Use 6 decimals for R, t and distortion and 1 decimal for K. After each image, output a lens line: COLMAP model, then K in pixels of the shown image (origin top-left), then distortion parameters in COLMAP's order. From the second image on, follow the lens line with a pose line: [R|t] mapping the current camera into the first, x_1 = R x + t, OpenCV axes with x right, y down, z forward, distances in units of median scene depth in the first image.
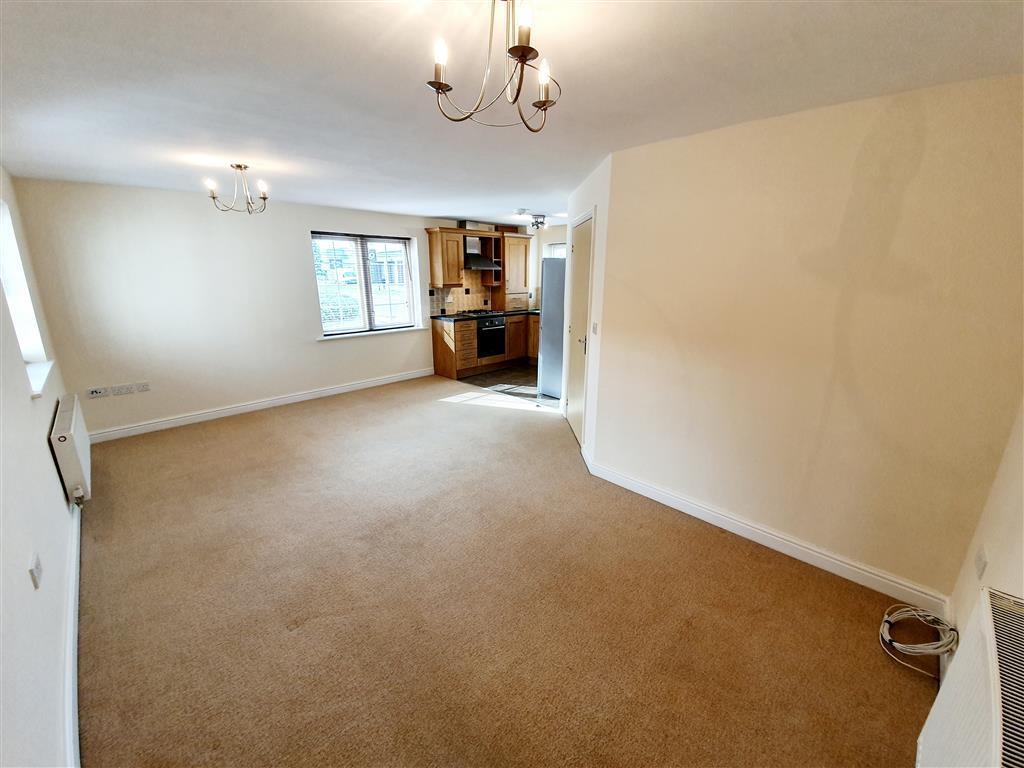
lens RADIAL K [[406.1, 0, 509.9], [0, 406.1, 380.9], [0, 0, 1]] dist [0.000623, -0.006695]
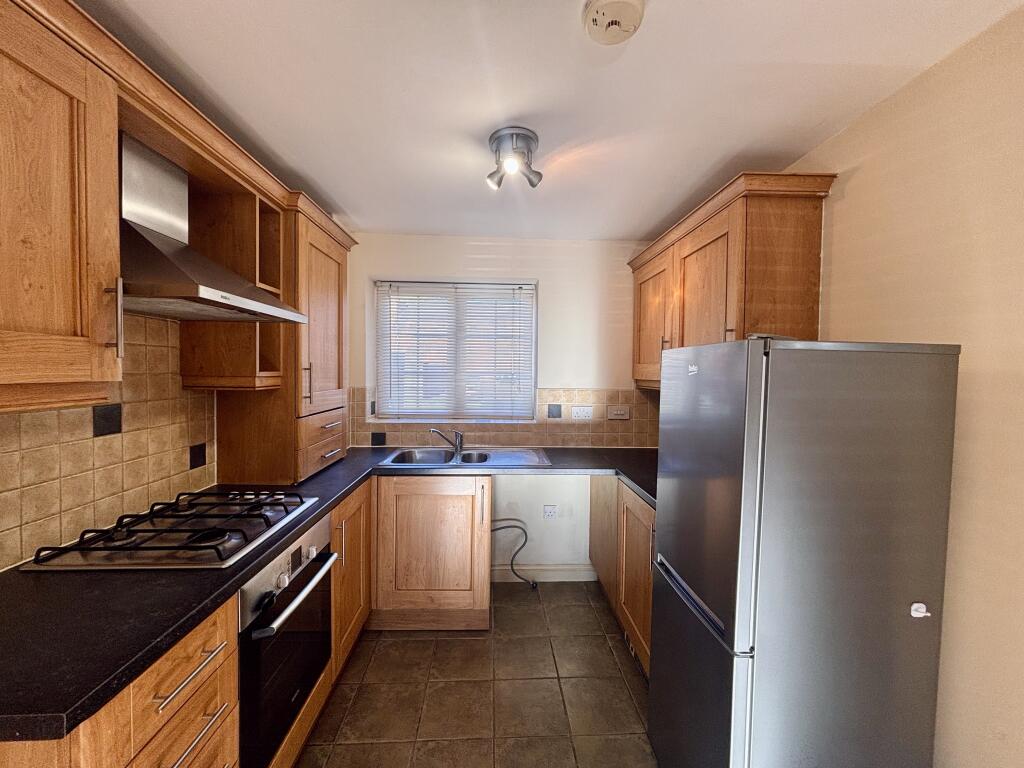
lens RADIAL K [[414.1, 0, 509.1], [0, 414.1, 386.2], [0, 0, 1]] dist [-0.001028, -0.000495]
pose [[0.683321, -0.023920, 0.729726, -0.116299], [0.184543, 0.972668, -0.140925, -0.170612], [-0.706411, 0.230963, 0.669059, 0.719867]]
